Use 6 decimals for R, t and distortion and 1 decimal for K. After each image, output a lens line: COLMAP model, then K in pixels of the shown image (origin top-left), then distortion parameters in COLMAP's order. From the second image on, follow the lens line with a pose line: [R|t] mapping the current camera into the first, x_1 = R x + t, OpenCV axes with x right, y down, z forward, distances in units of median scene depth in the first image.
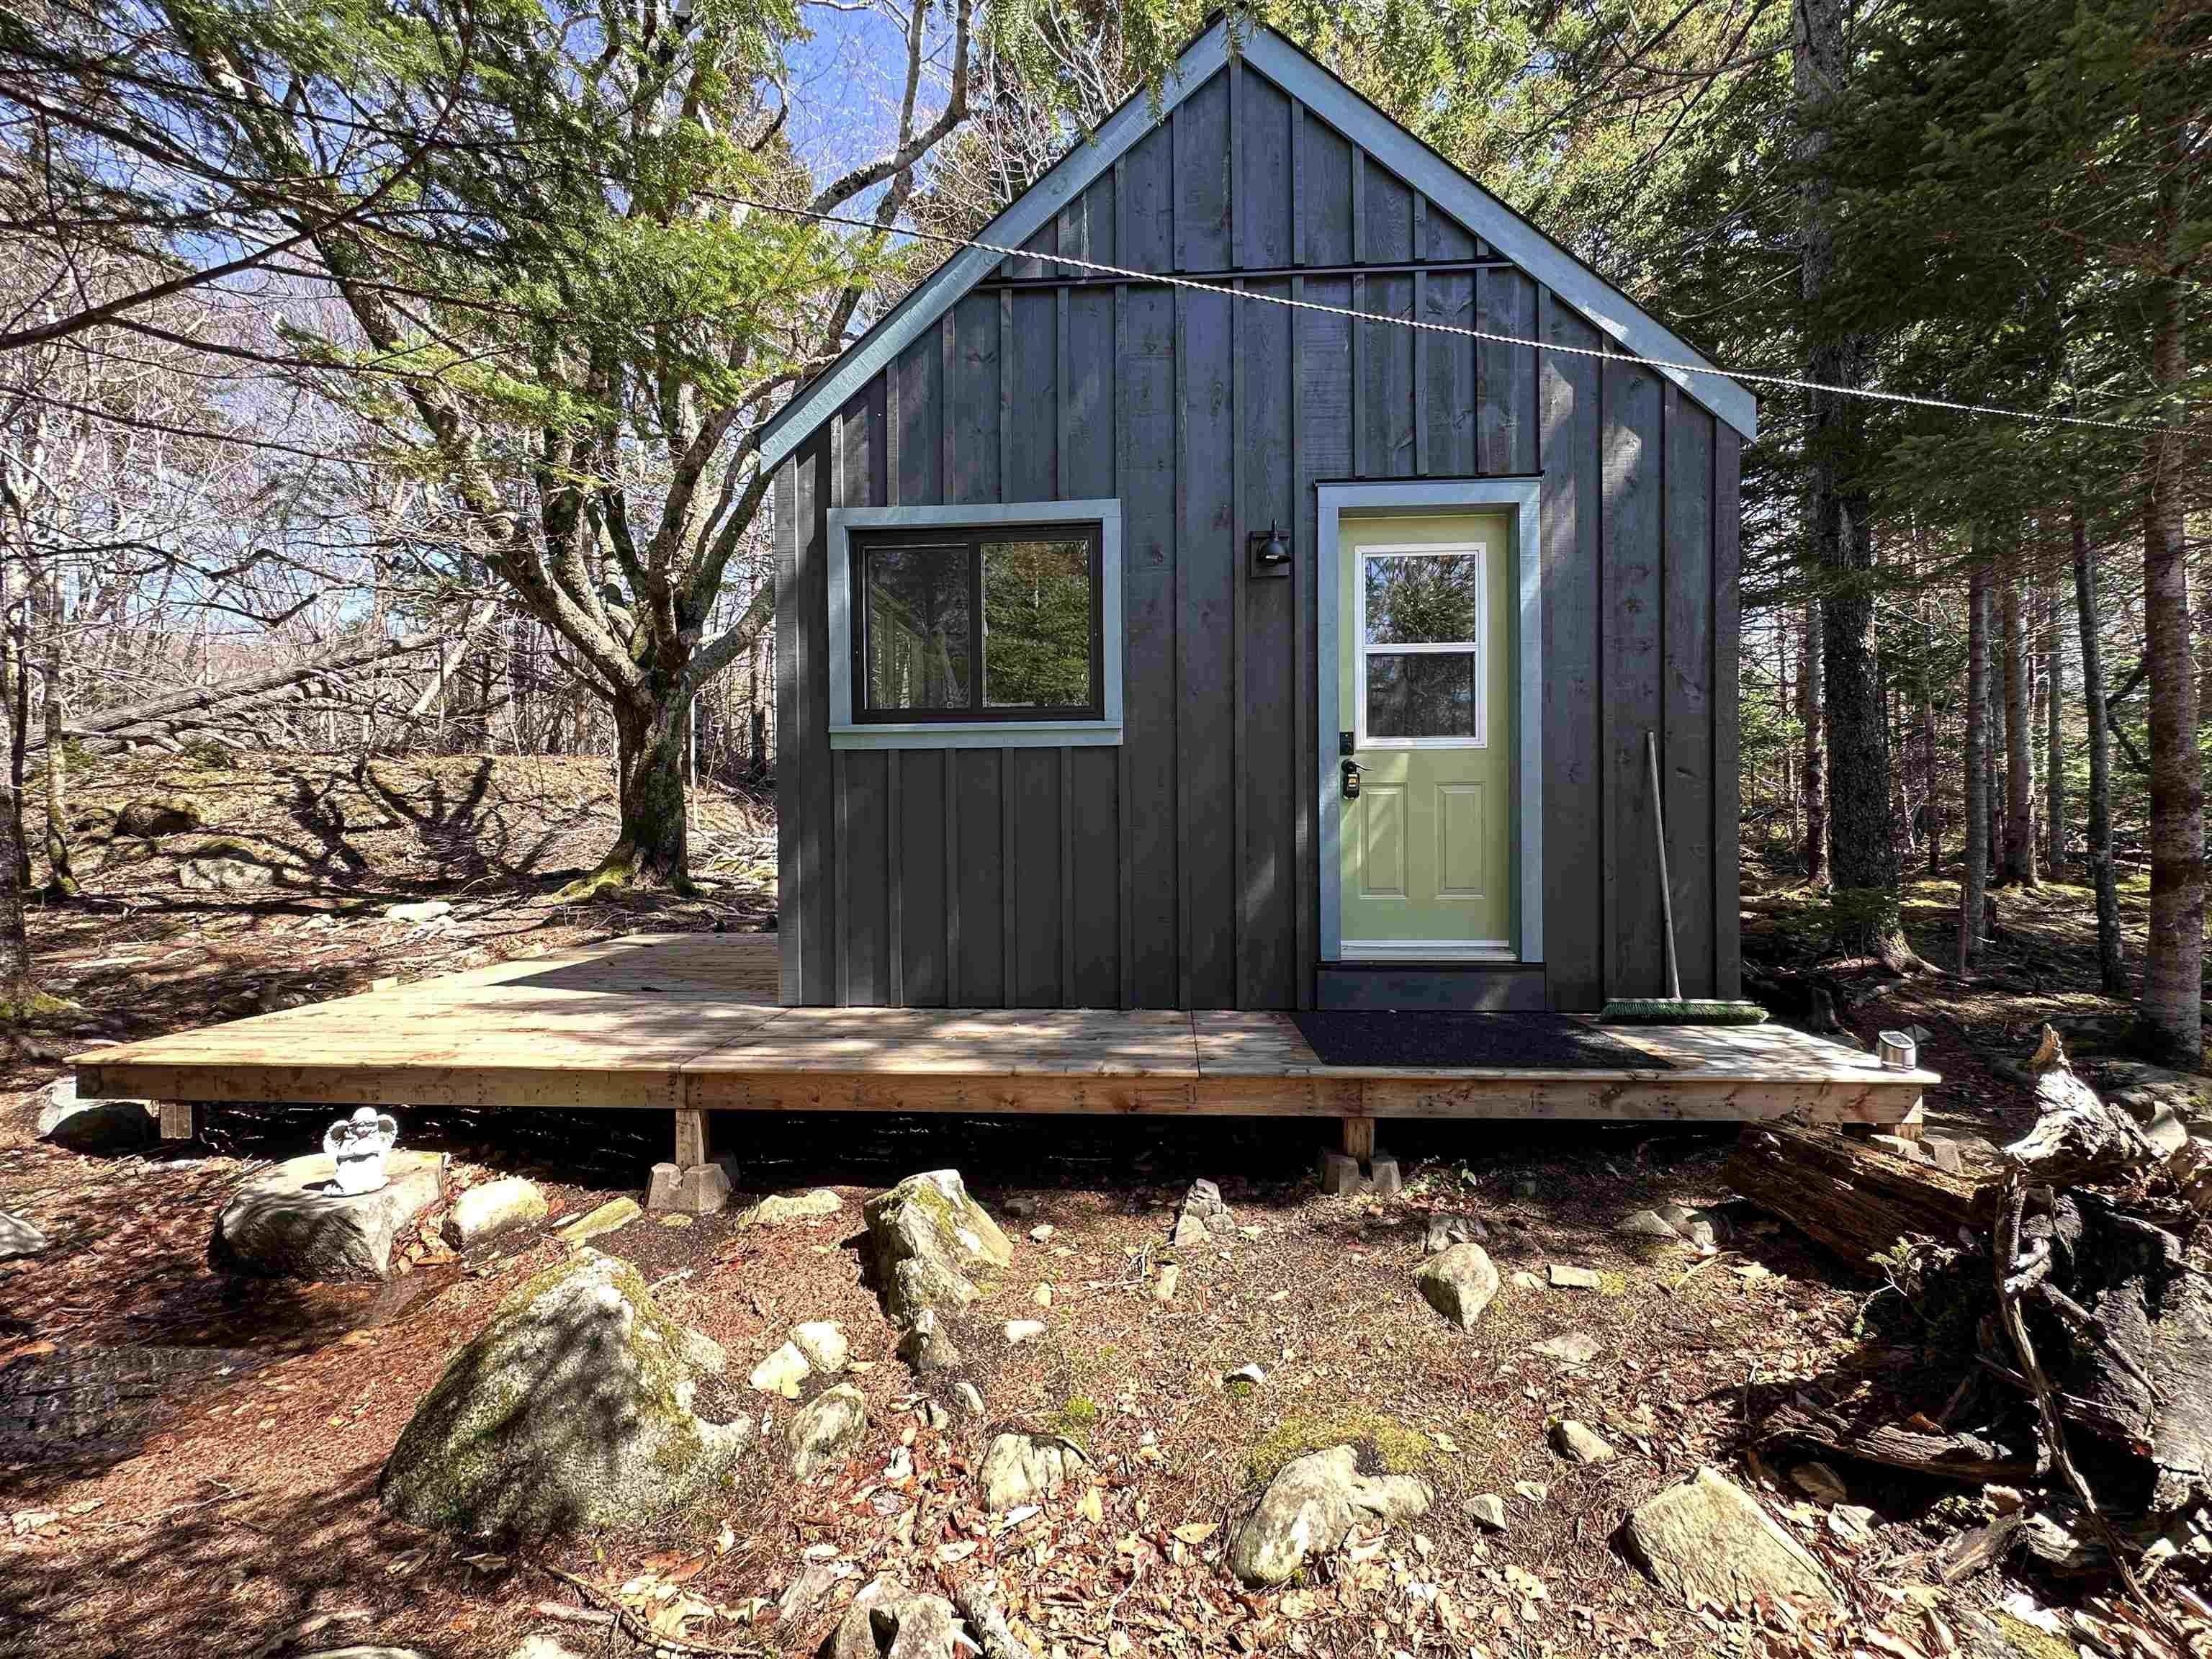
lens RADIAL K [[883.7, 0, 1106.0], [0, 883.7, 829.5], [0, 0, 1]] dist [-0.002465, 0.000836]
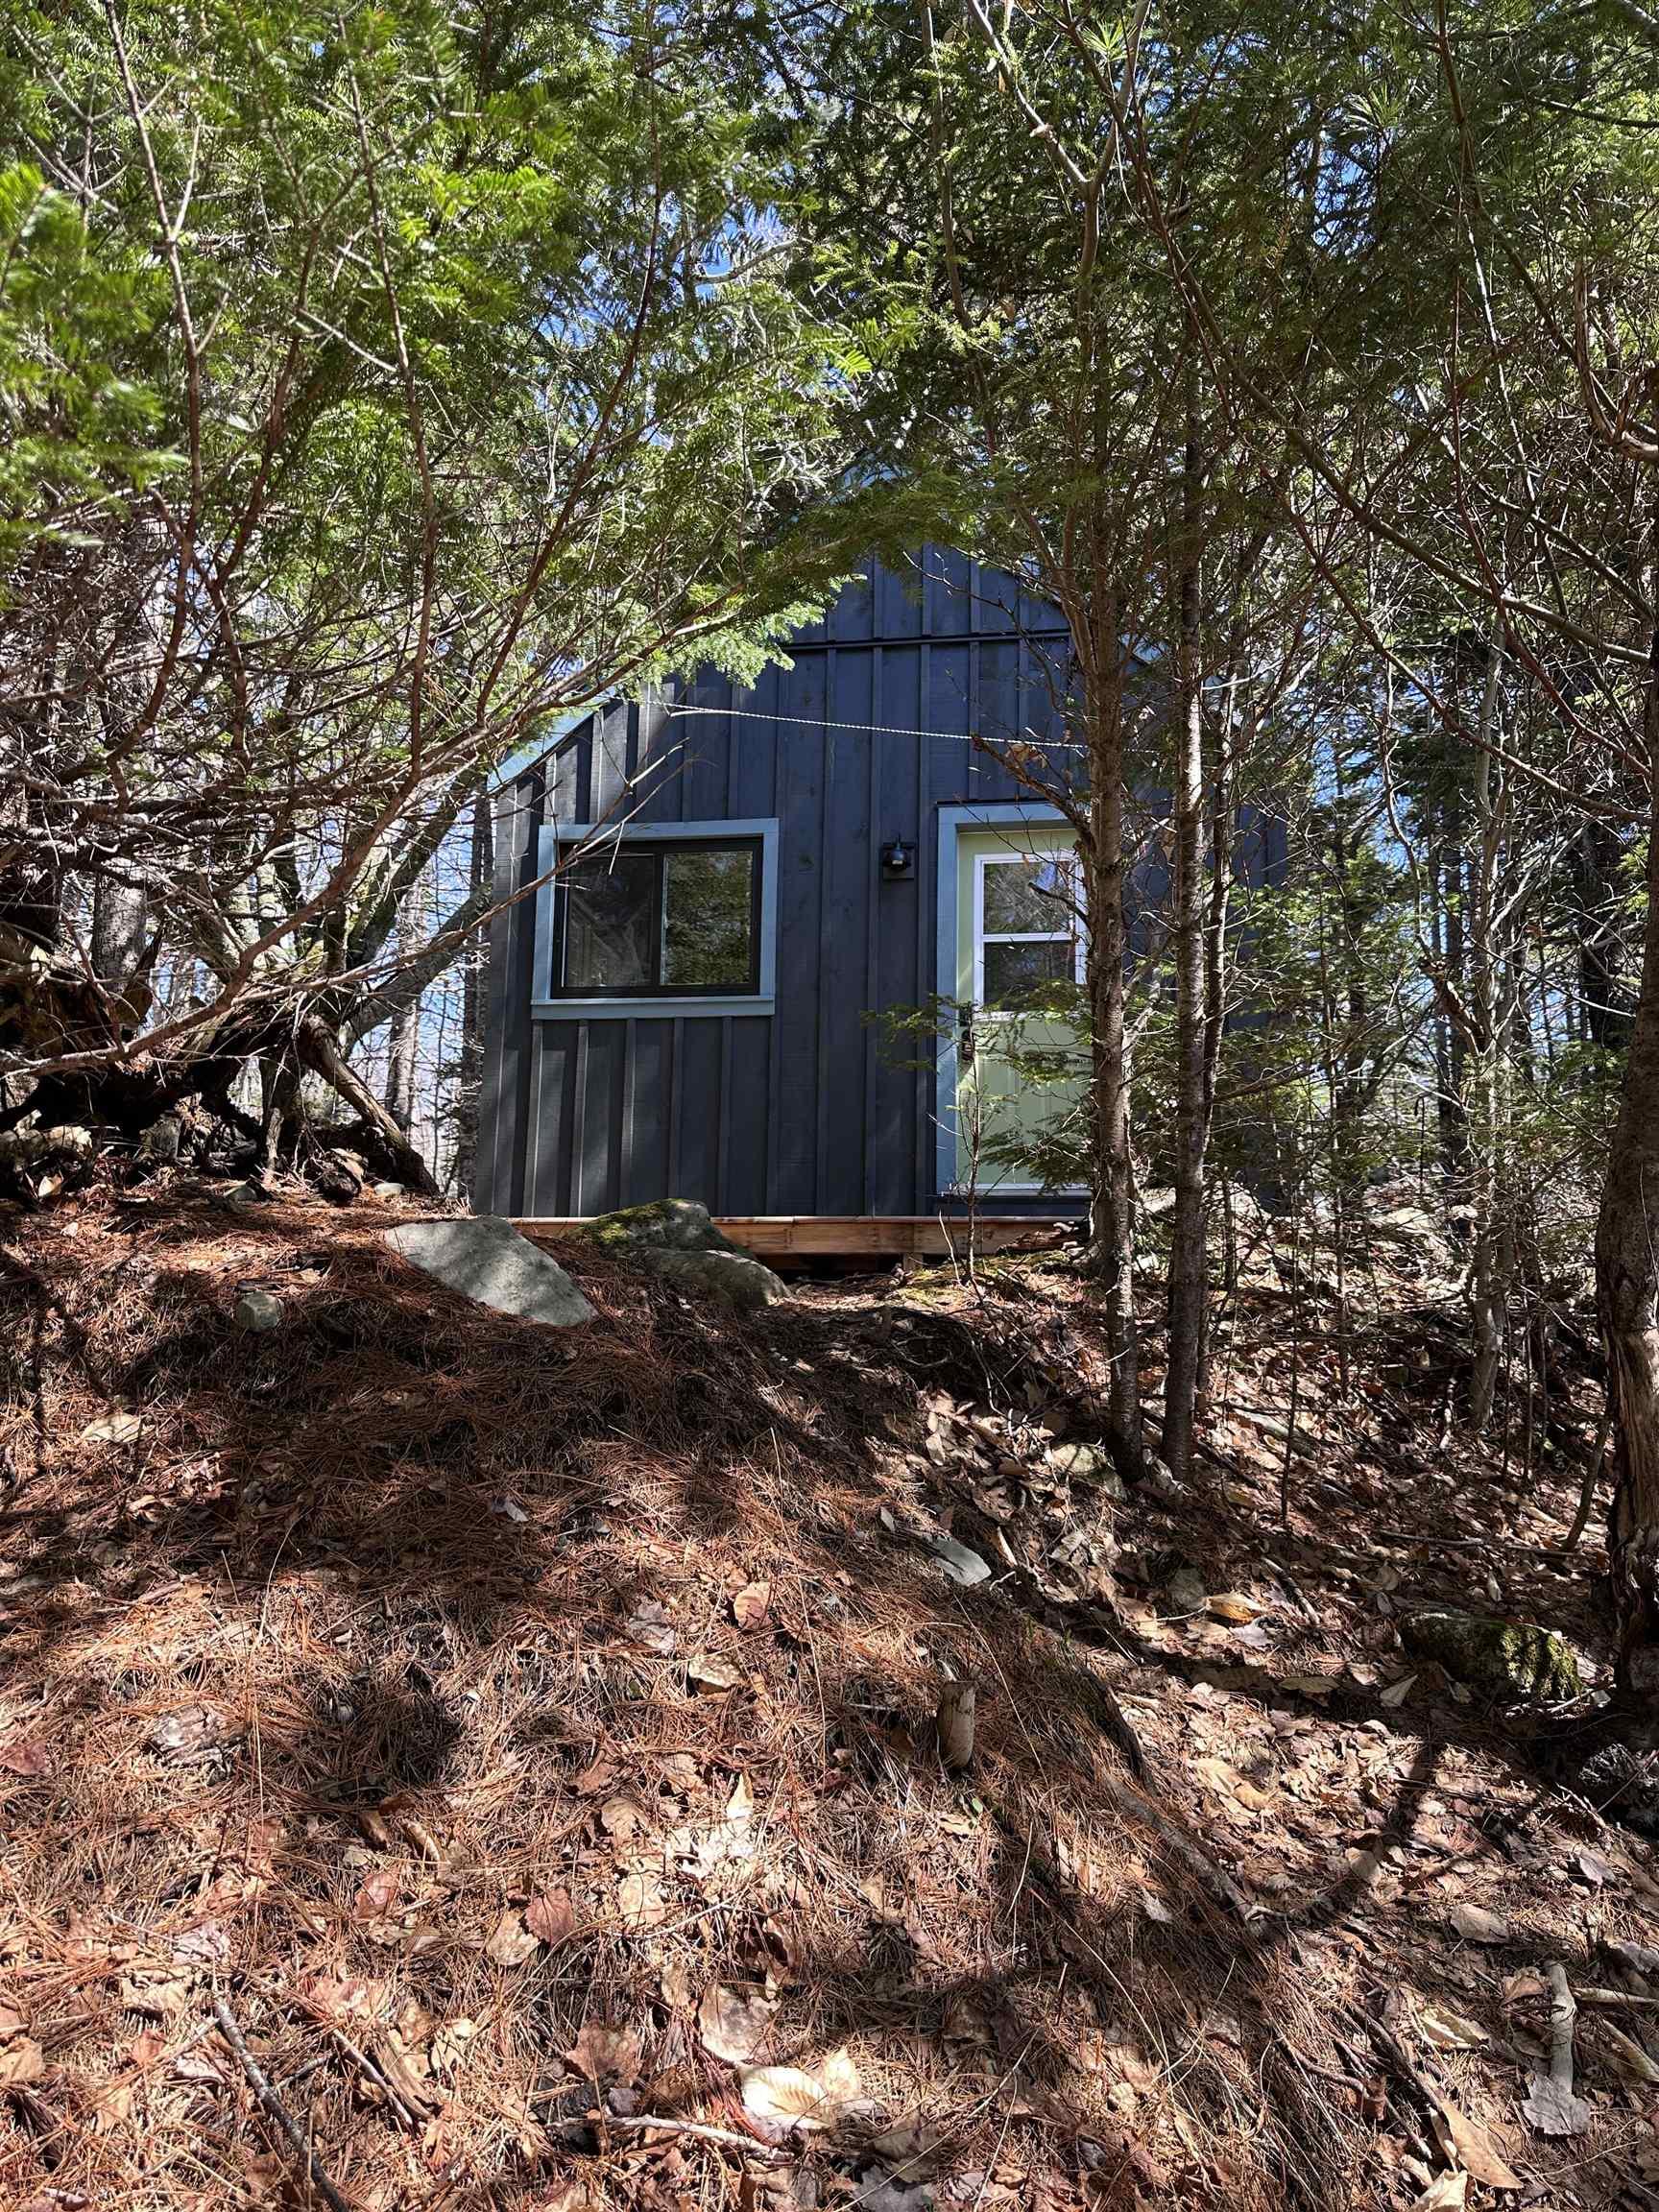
lens RADIAL K [[1536.5, 0, 829.5], [0, 1536.5, 1106.0], [0, 0, 1]] dist [0.107458, -0.153819]
pose [[0.996940, 0.008235, -0.077737, 0.254193], [-0.022375, 0.982891, -0.182826, 0.400253], [0.074902, 0.184006, 0.980067, -0.999092]]
